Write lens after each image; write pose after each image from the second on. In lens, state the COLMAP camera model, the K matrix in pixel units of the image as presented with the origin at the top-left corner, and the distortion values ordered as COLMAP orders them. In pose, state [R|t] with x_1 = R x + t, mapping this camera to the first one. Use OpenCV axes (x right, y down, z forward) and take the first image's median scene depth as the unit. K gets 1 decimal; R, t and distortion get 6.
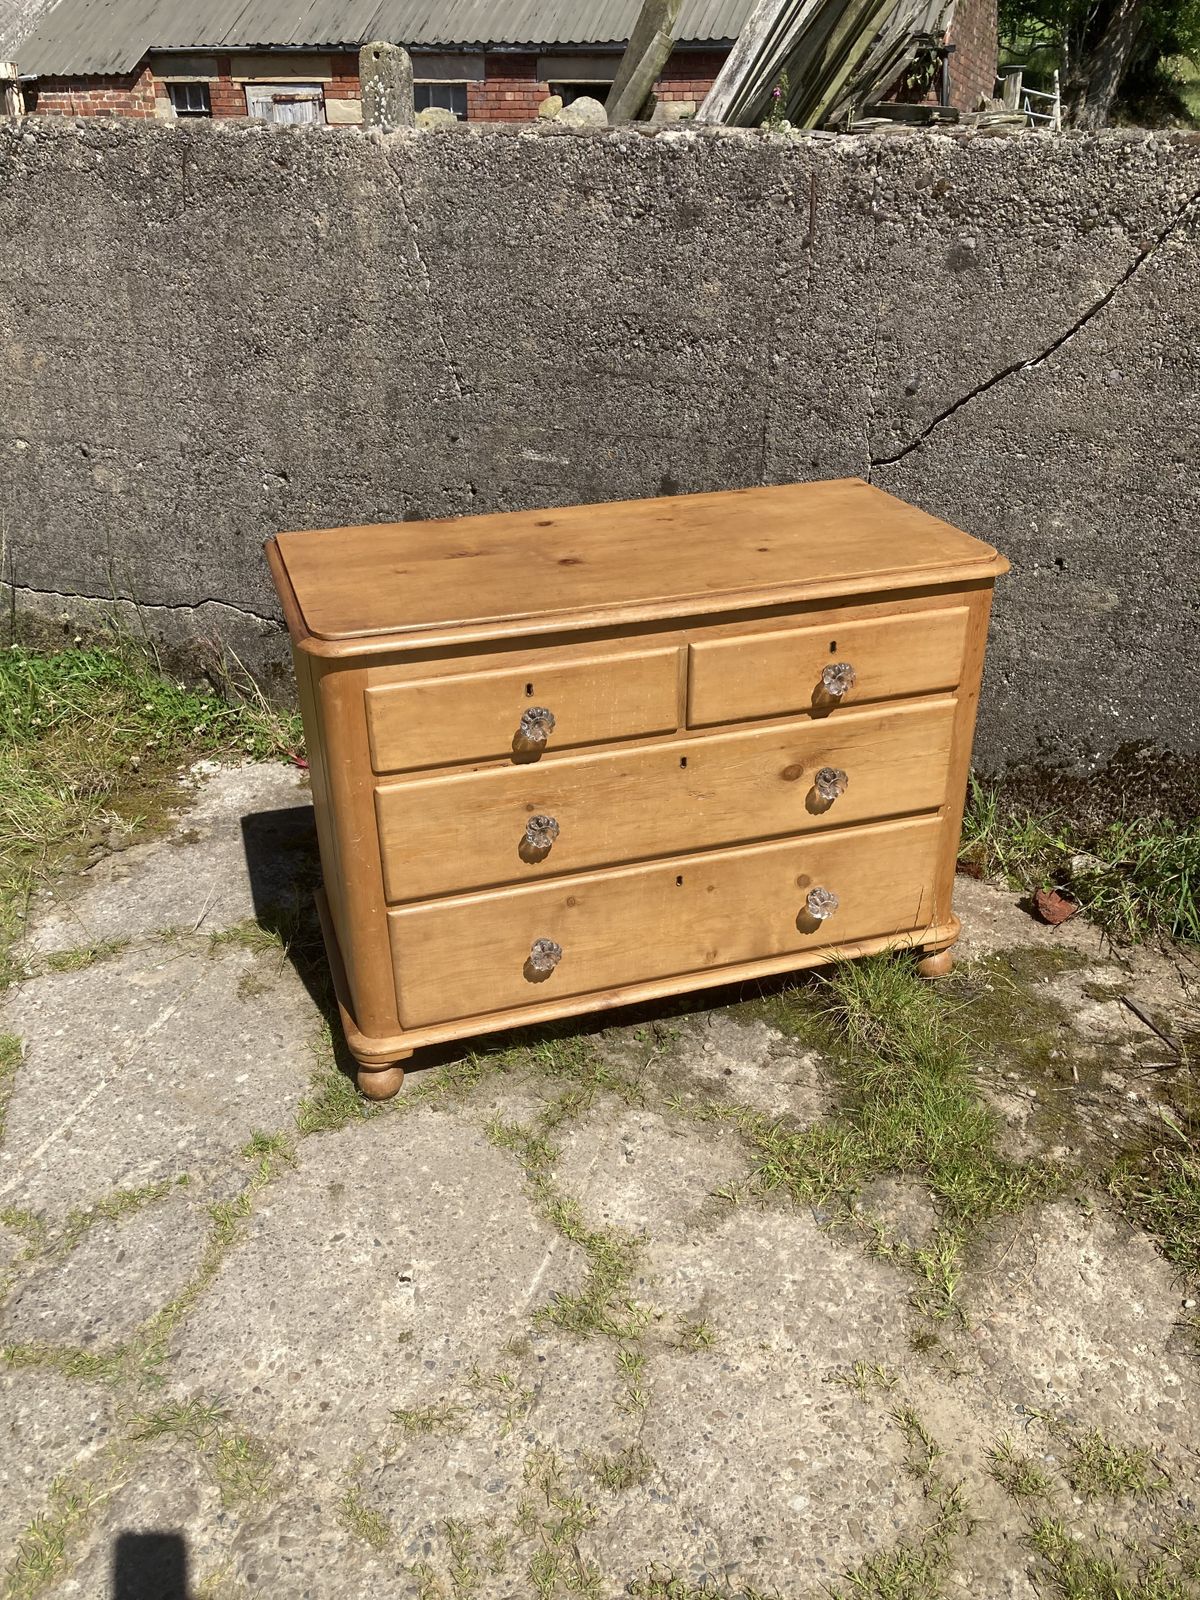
lens RADIAL K [[1307.0, 0, 600.1], [0, 1307.0, 801.5], [0, 0, 1]] dist [0.002912, 0.013506]
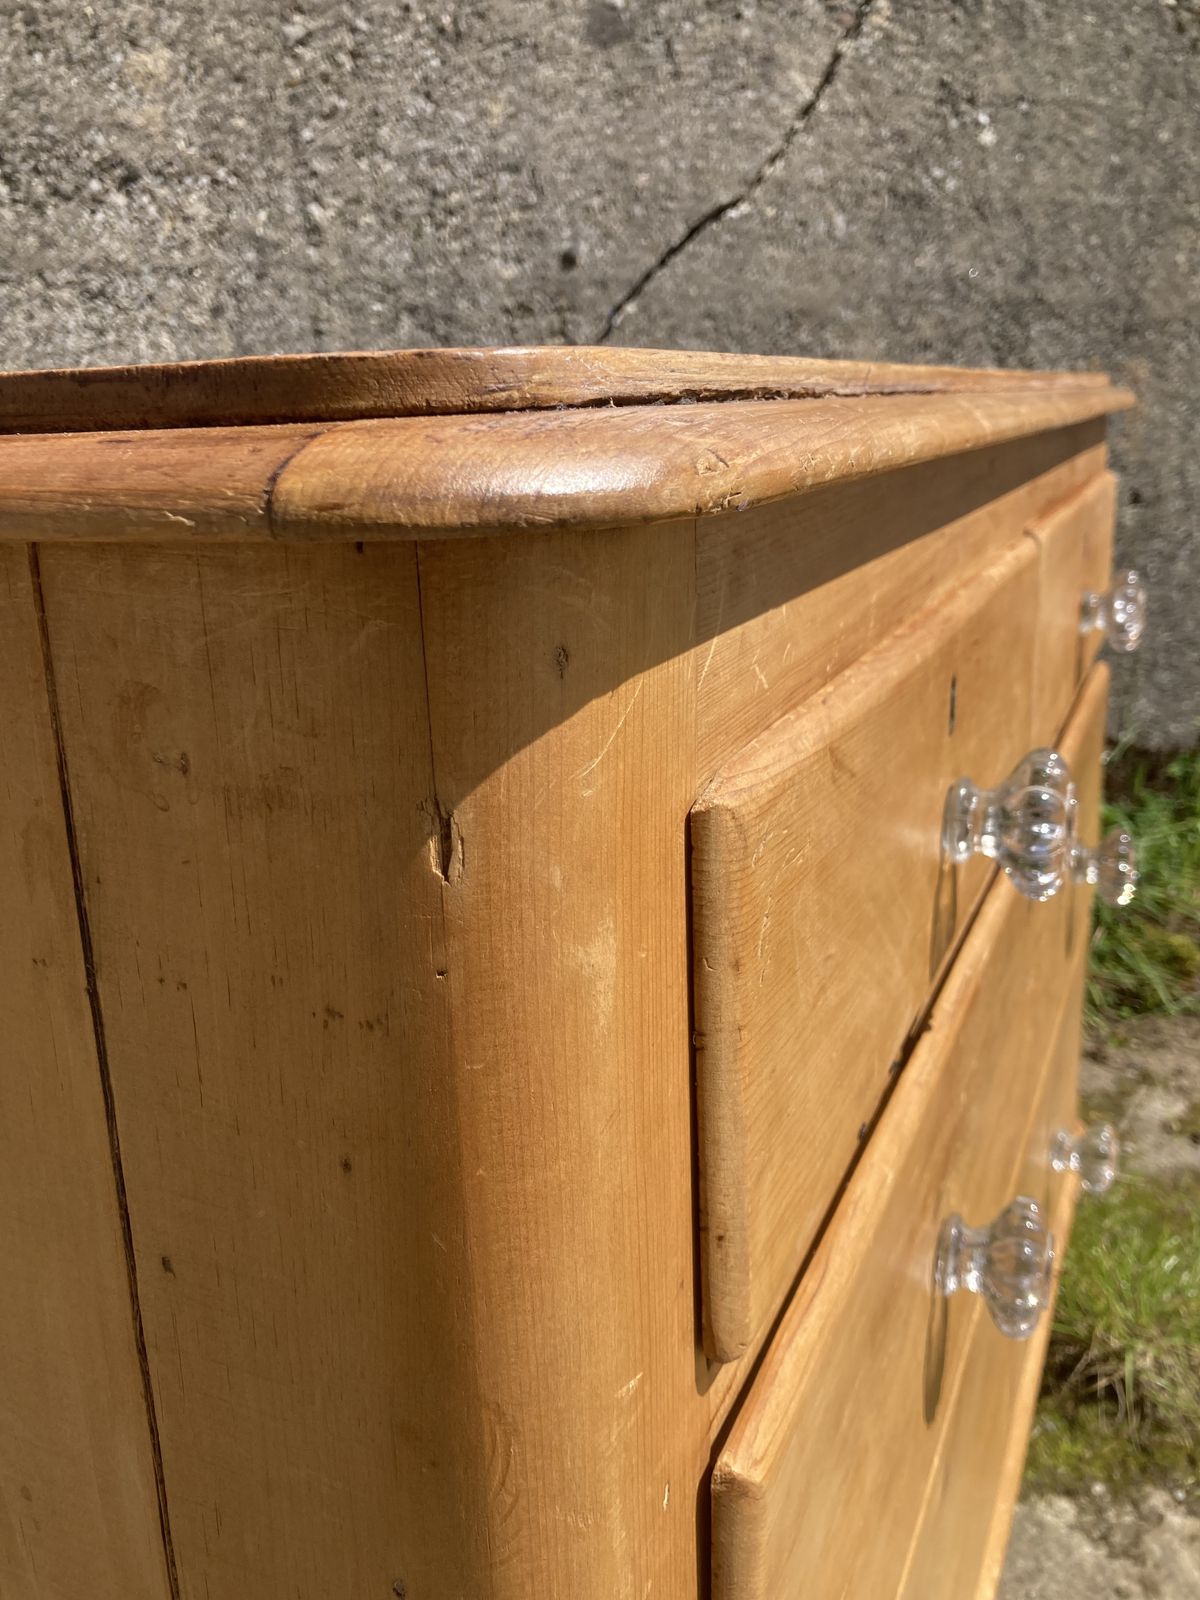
lens RADIAL K [[1323.8, 0, 598.6], [0, 1323.8, 793.9], [0, 0, 1]] dist [0.003049, 0.005166]
pose [[0.668281, -0.220011, 0.710630, -0.213560], [0.382669, 0.920855, -0.074768, -0.059211], [-0.637938, 0.321902, 0.699581, 0.691264]]
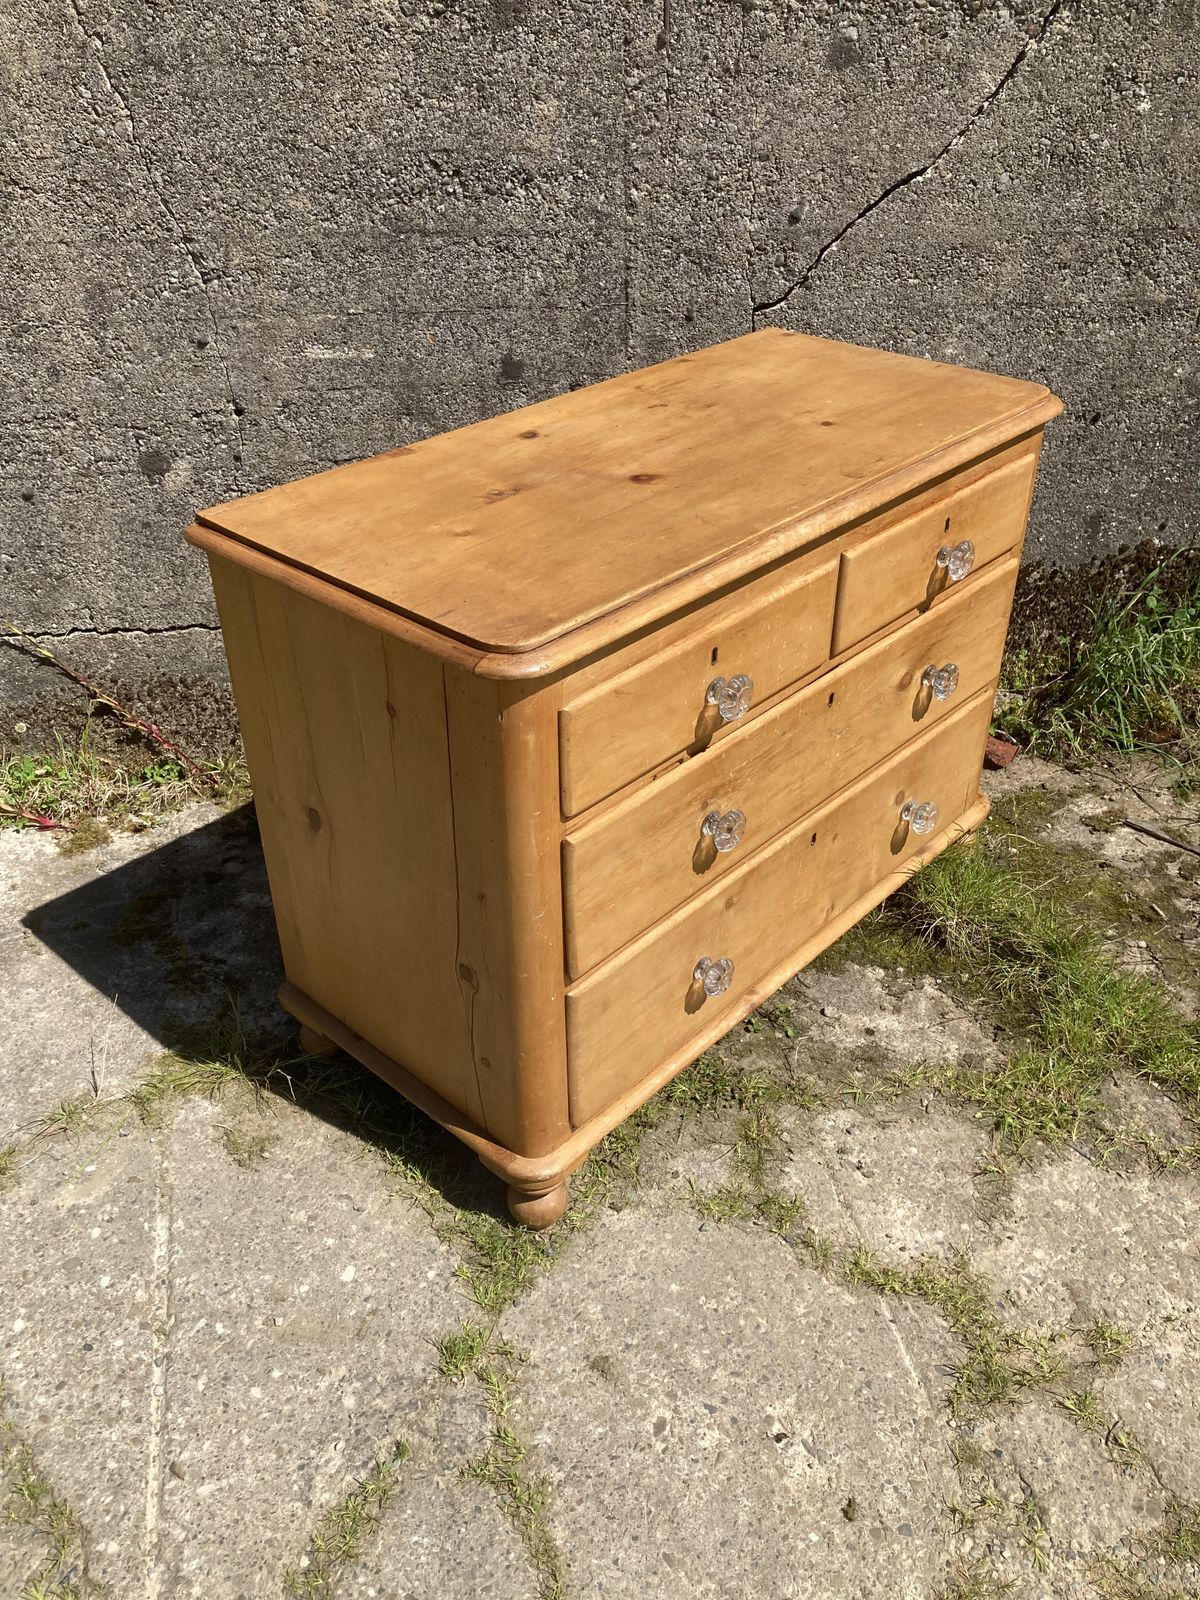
lens RADIAL K [[1320.6, 0, 608.9], [0, 1320.6, 793.3], [0, 0, 1]] dist [-0.027579, 0.087208]
pose [[0.866746, -0.269878, 0.419425, -0.350008], [0.232254, 0.962609, 0.139434, -0.100694], [-0.441373, -0.023441, 0.897018, 0.270101]]
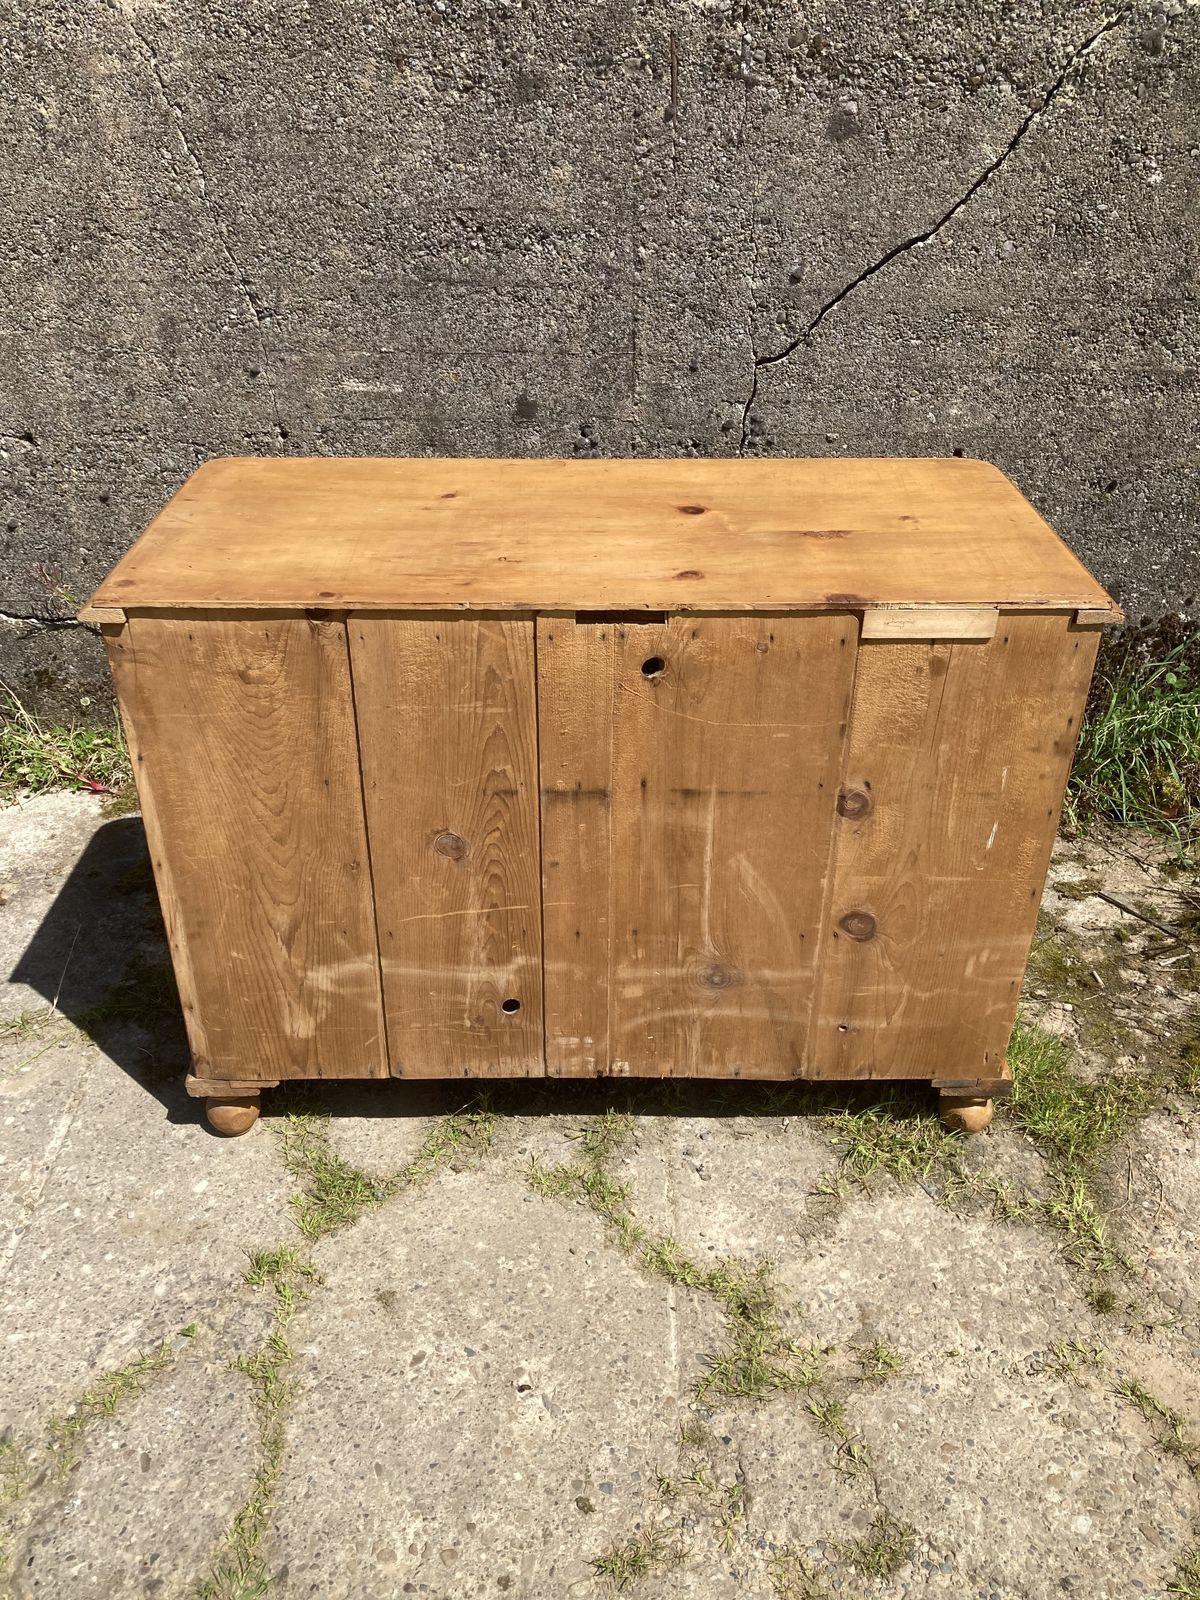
lens RADIAL K [[1314.6, 0, 594.6], [0, 1314.6, 798.5], [0, 0, 1]] dist [-0.023860, 0.075327]
pose [[0.951636, -0.156705, 0.264258, -0.201513], [0.148667, 0.987608, 0.050275, -0.023056], [-0.268861, -0.008557, 0.963141, 0.157543]]
